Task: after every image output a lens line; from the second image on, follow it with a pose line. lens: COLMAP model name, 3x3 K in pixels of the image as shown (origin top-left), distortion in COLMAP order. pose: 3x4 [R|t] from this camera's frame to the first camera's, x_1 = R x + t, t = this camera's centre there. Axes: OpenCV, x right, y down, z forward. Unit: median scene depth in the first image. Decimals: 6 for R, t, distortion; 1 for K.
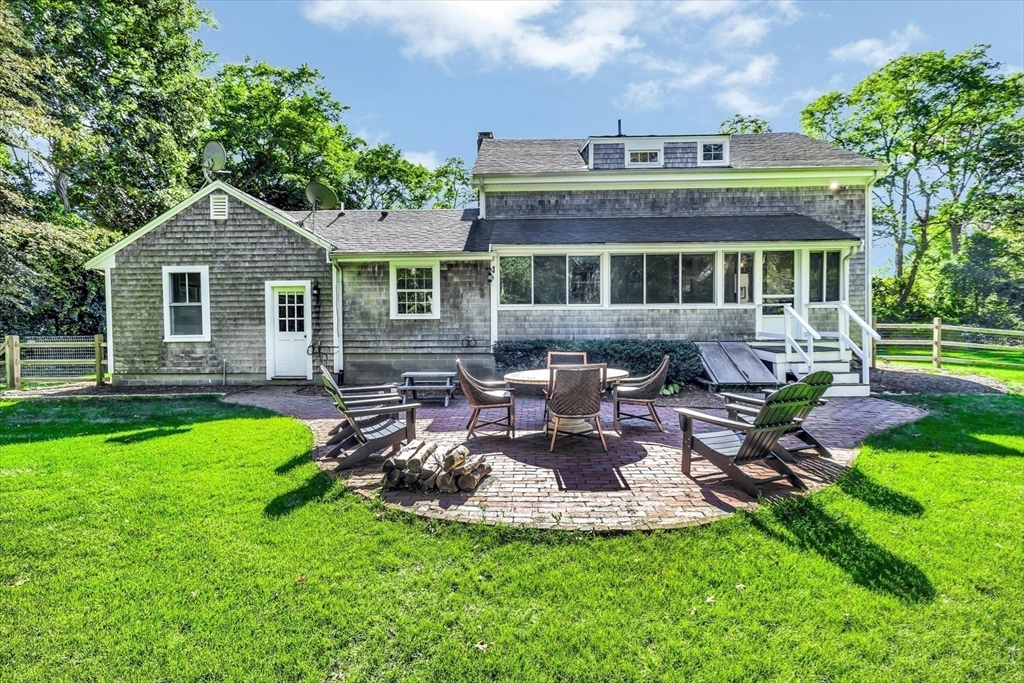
lens RADIAL K [[531.1, 0, 511.0], [0, 531.1, 338.6], [0, 0, 1]] dist [0.002522, 0.000672]
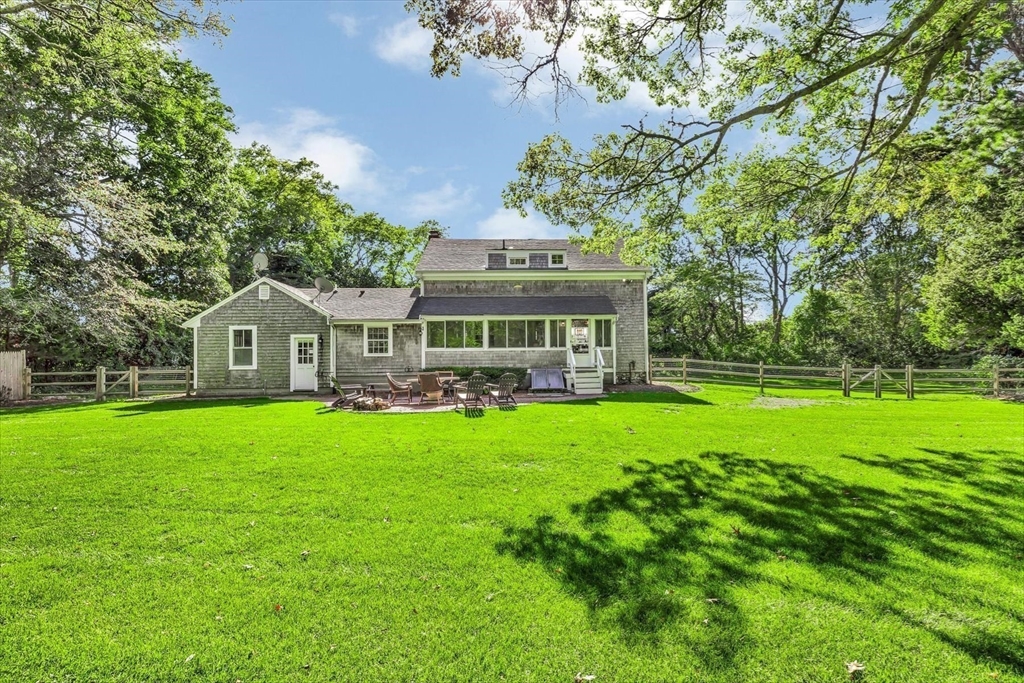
lens RADIAL K [[458.3, 0, 513.9], [0, 458.3, 348.4], [0, 0, 1]] dist [0.000723, -0.000414]
pose [[0.997122, -0.000472, 0.075816, 0.152831], [0.004800, 0.998368, -0.056903, 0.025840], [-0.075665, 0.057103, 0.995497, -0.545899]]
